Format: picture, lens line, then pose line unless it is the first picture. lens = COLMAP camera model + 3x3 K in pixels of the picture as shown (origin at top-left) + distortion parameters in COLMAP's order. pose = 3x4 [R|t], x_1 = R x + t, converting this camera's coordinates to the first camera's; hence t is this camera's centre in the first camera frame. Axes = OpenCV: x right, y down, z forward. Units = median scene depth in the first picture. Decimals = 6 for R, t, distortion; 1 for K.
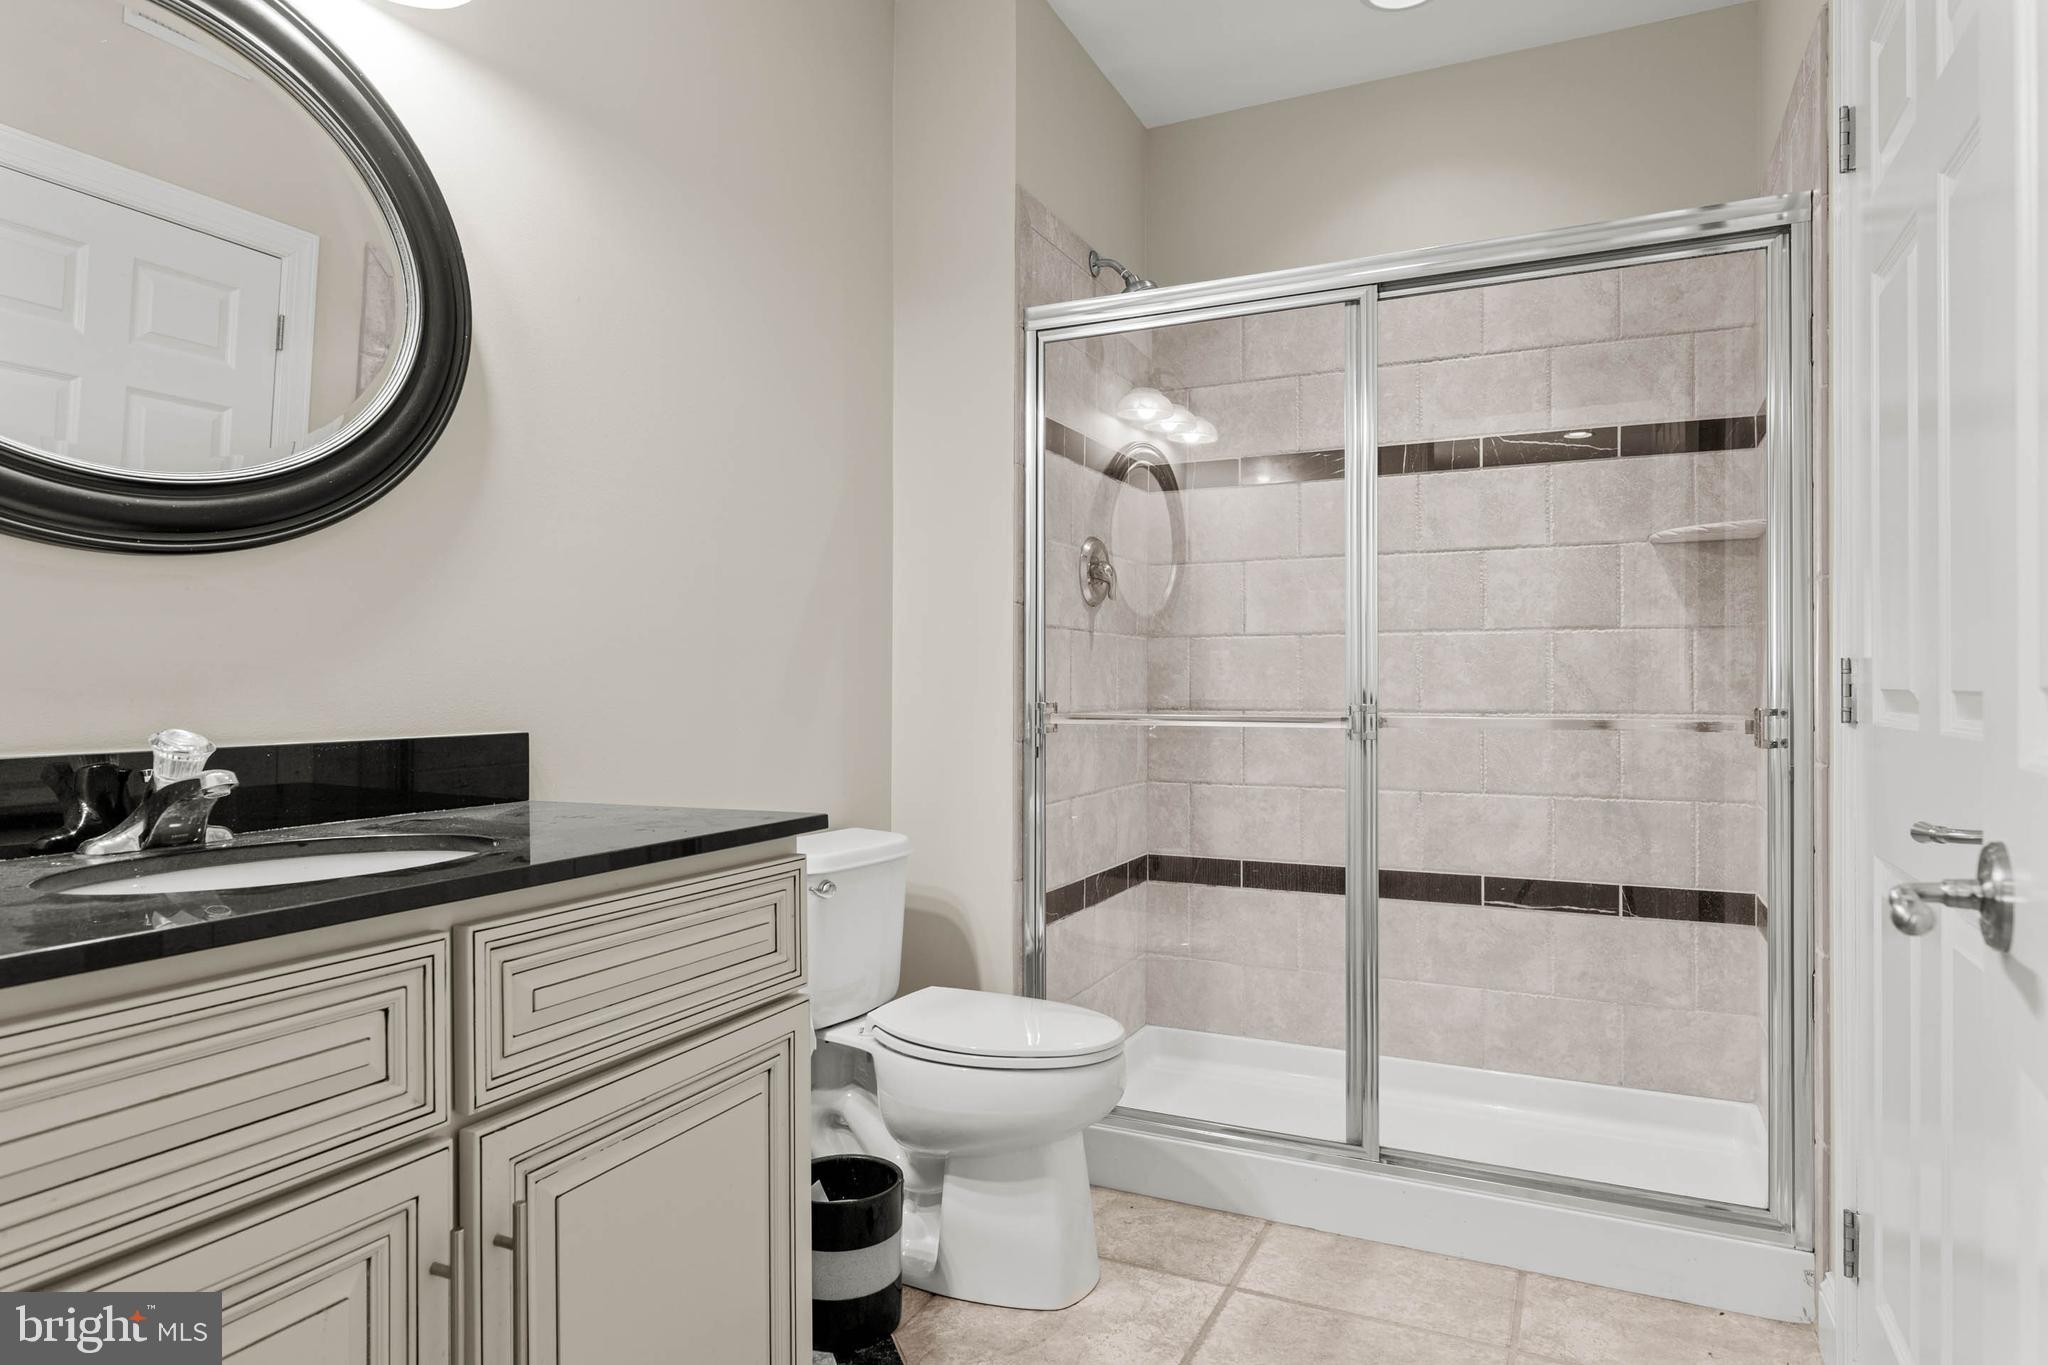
lens RADIAL K [[1183.7, 0, 1014.3], [0, 1183.7, 673.4], [0, 0, 1]] dist [0.005066, -0.001400]
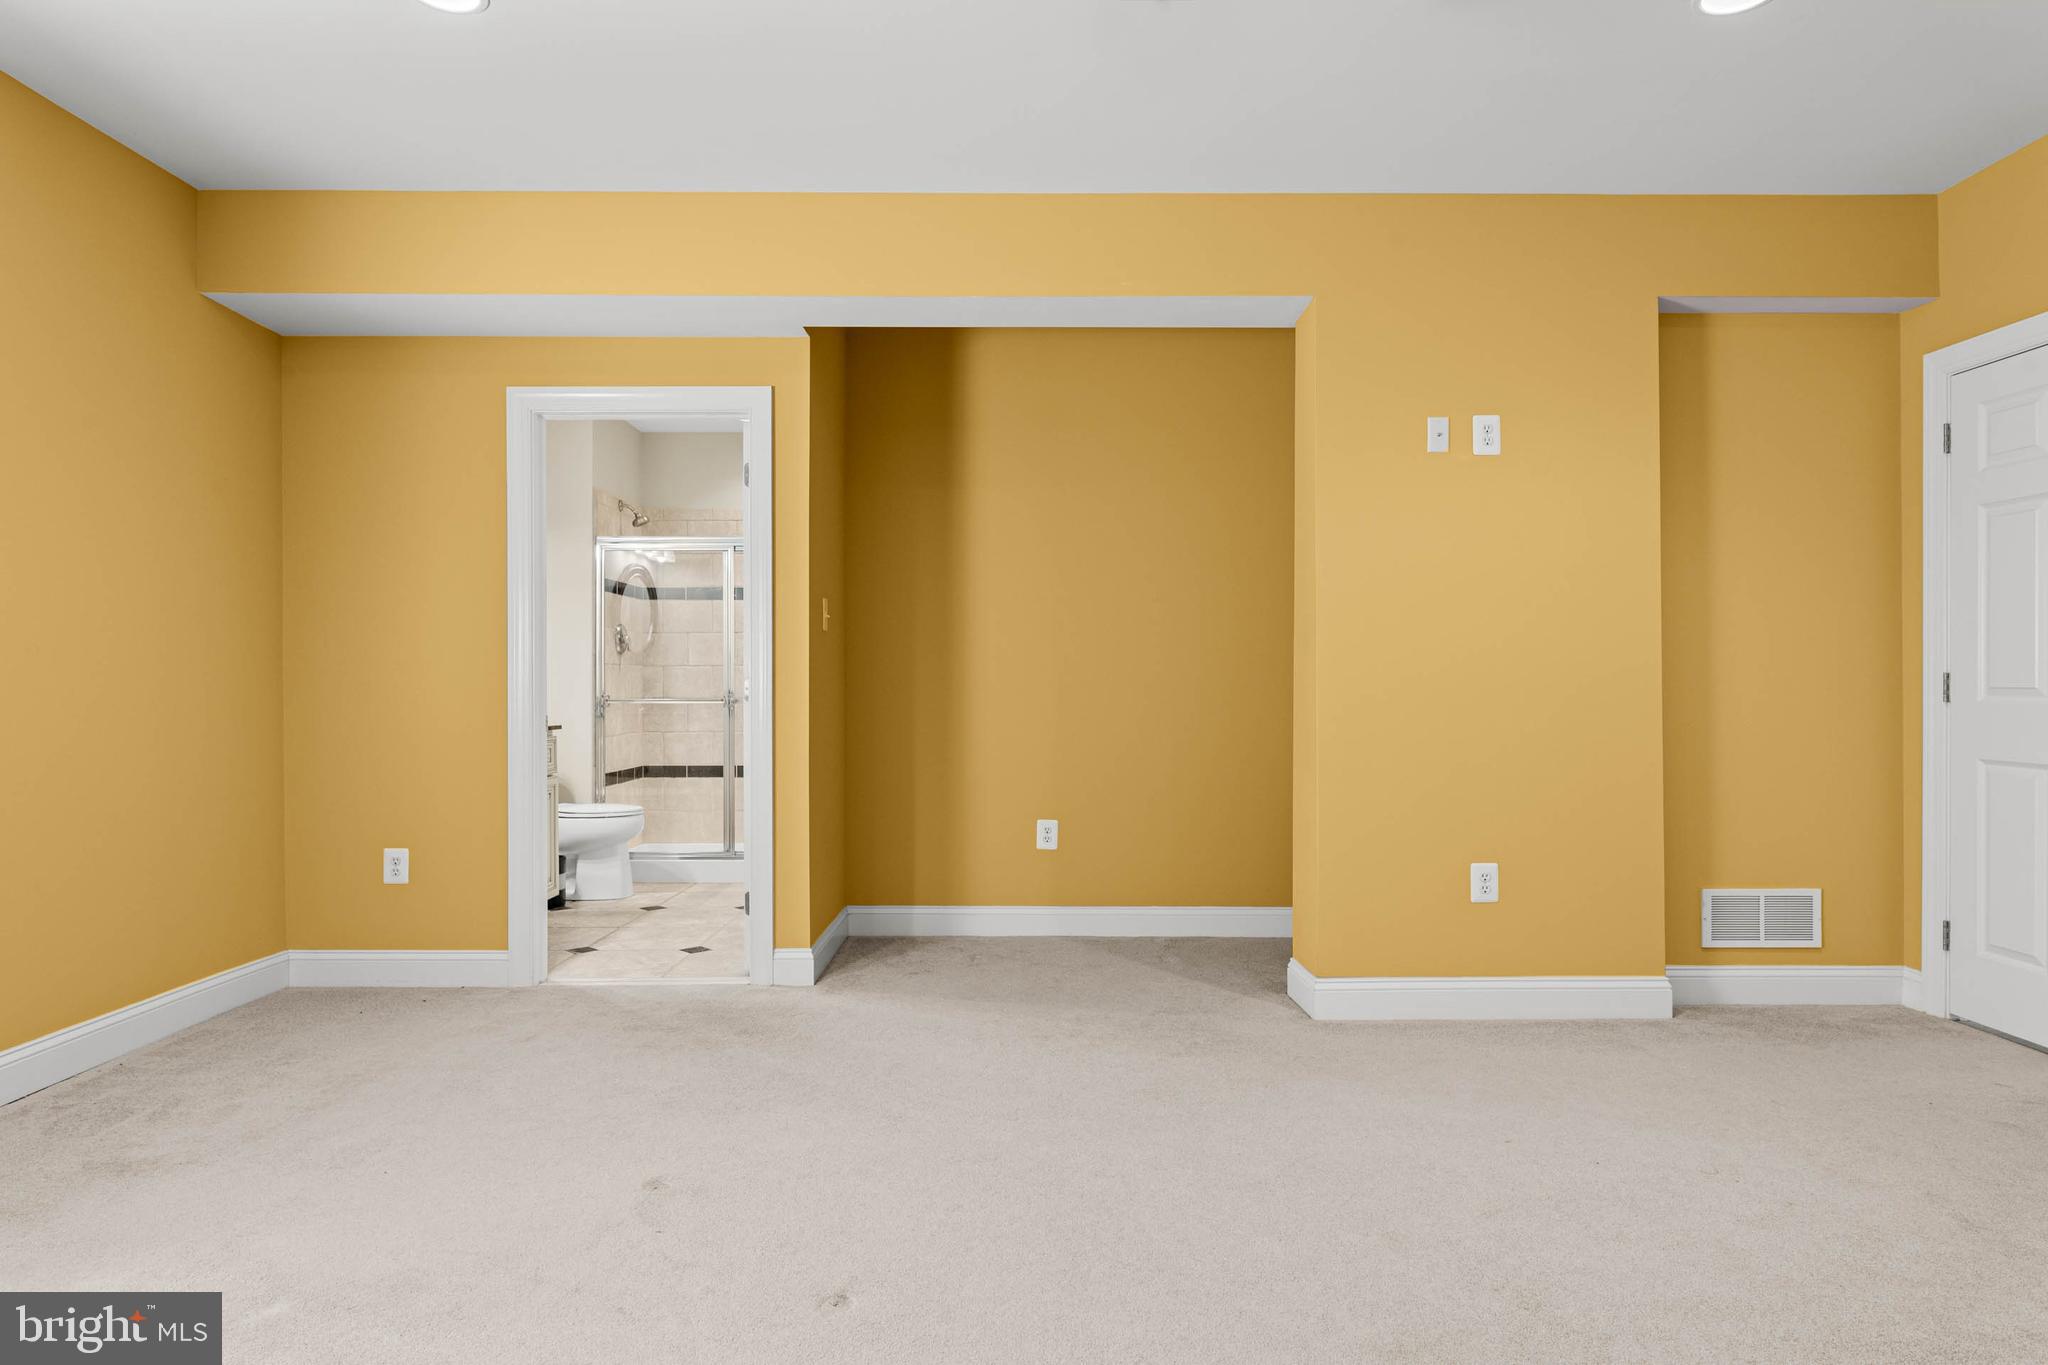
lens RADIAL K [[1183.7, 0, 1012.9], [0, 1183.7, 665.4], [0, 0, 1]] dist [0.005066, -0.001400]
pose [[0.901453, -0.000320, 0.432876, -0.241384], [0.002342, 0.999989, -0.004139, -0.024130], [-0.432870, 0.004745, 0.901444, -1.404325]]
